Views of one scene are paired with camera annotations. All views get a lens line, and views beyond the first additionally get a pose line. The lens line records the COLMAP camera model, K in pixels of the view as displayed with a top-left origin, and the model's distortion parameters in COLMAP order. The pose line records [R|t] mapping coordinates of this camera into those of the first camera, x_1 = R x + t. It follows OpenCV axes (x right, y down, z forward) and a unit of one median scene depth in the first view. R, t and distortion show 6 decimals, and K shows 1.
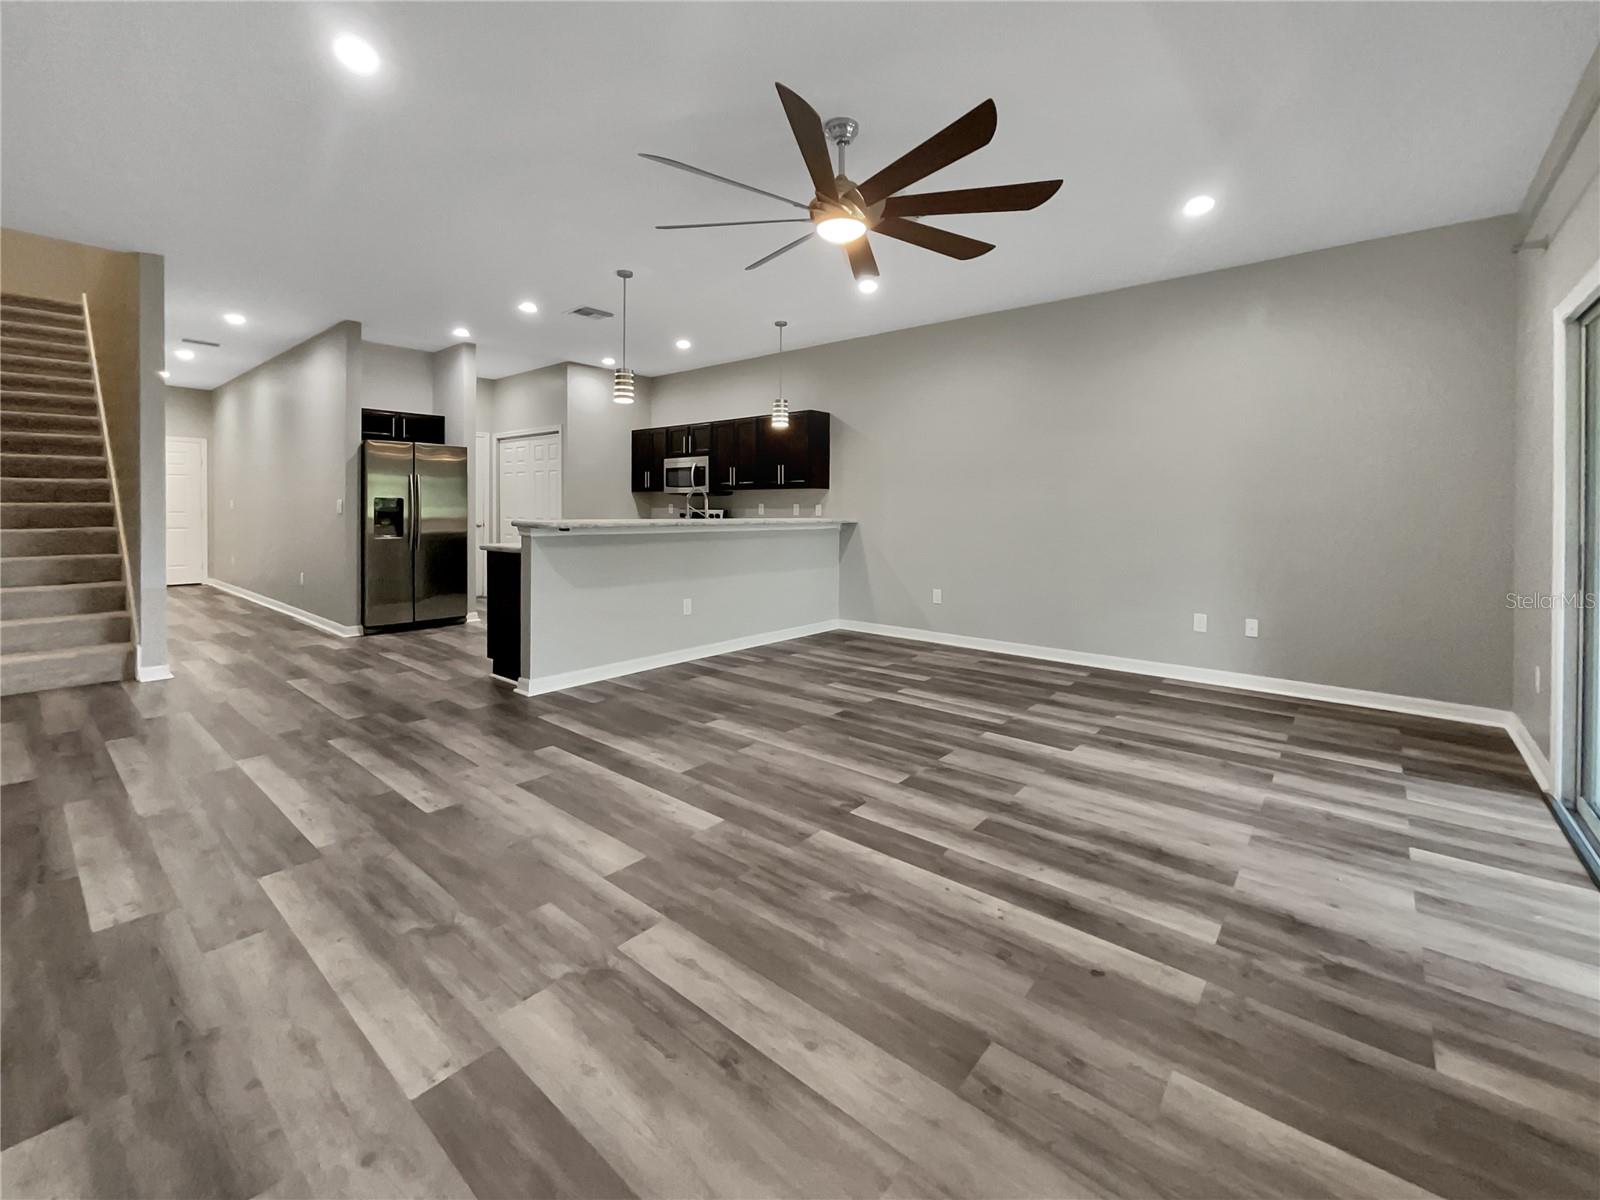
lens RADIAL K [[614.8, 0, 800.0], [0, 614.8, 600.0], [0, 0, 1]] dist [-0.000592, -0.000010]
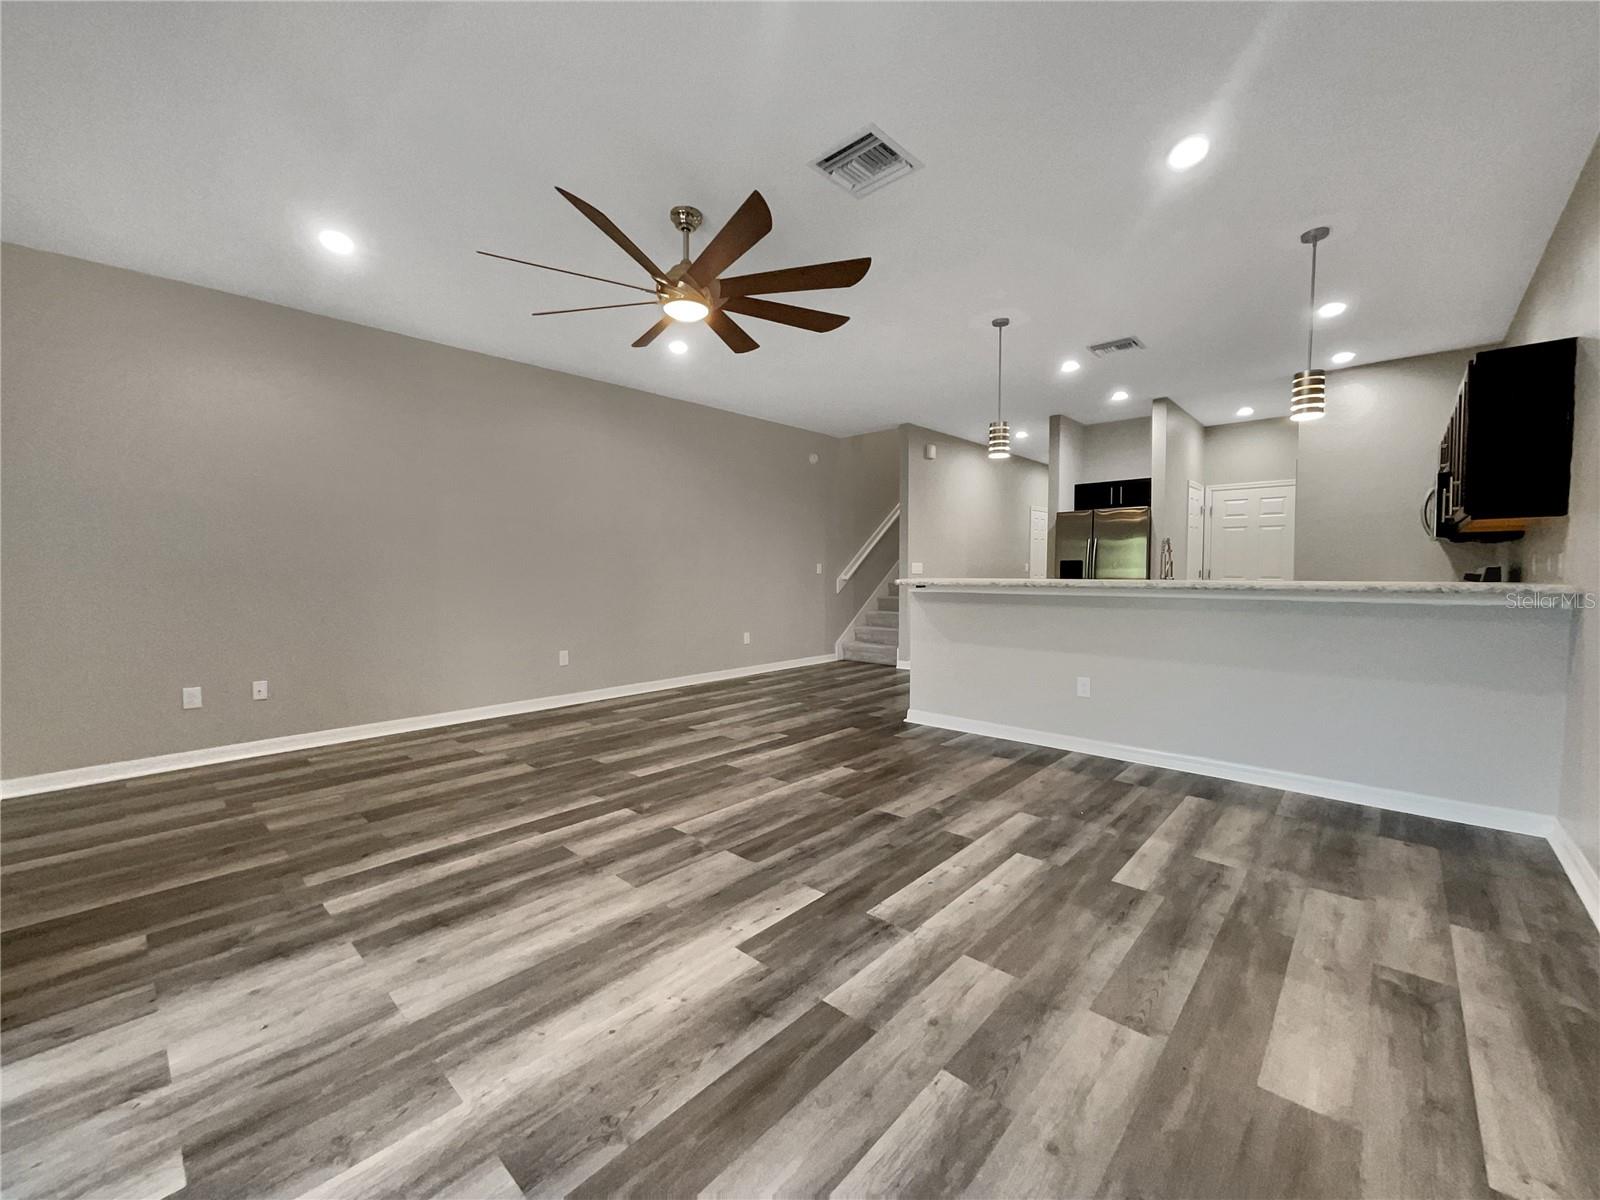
lens RADIAL K [[640.9, 0, 800.0], [0, 640.9, 600.0], [0, 0, 1]] dist [-0.000818, -0.005709]
pose [[0.004960, 0.037344, -0.999290, 1.459668], [-0.145209, 0.988738, 0.036229, -0.169329], [0.989389, 0.144926, 0.010327, 1.393106]]
